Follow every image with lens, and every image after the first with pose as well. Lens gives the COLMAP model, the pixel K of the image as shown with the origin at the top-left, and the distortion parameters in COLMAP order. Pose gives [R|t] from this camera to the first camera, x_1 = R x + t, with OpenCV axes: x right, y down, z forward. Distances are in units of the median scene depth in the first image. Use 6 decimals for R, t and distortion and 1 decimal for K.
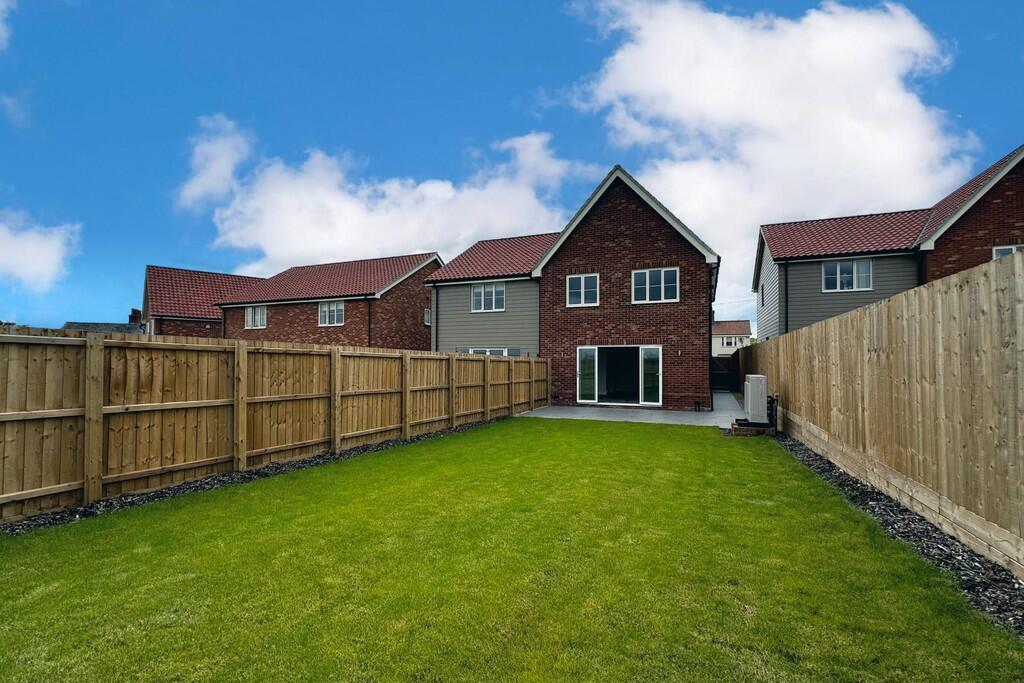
lens RADIAL K [[460.9, 0, 512.4], [0, 460.9, 345.7], [0, 0, 1]] dist [-0.005030, -0.000978]
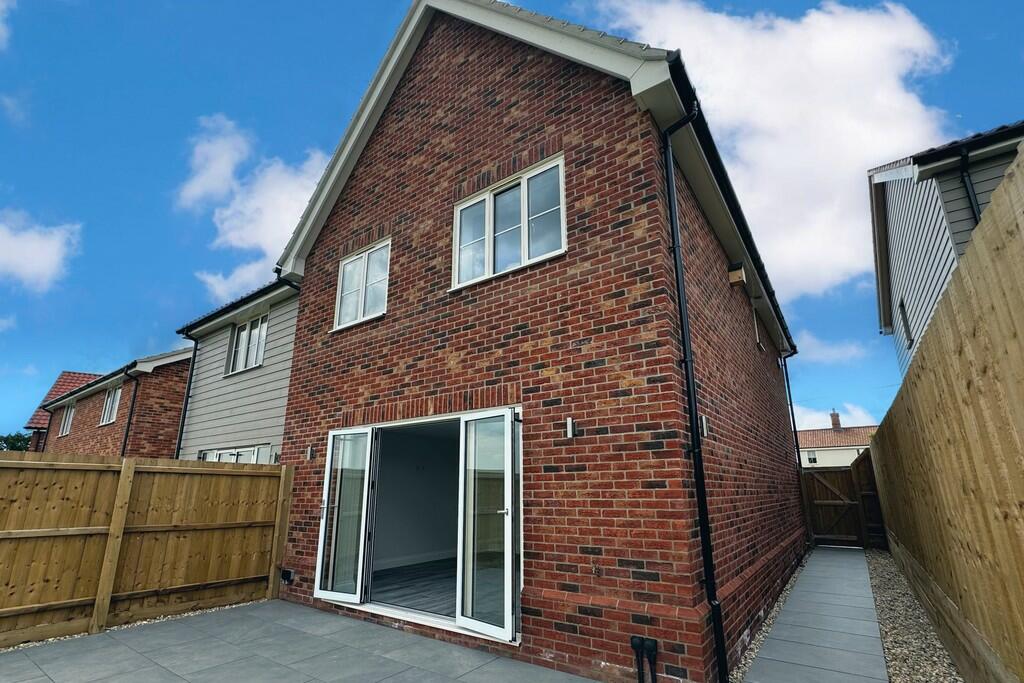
lens RADIAL K [[460.9, 0, 507.2], [0, 460.9, 371.9], [0, 0, 1]] dist [-0.005030, -0.000978]
pose [[0.973002, -0.061370, -0.222488, 0.375897], [0.011740, 0.975913, -0.217845, 0.039716], [0.230497, 0.209352, 0.950286, 0.711079]]
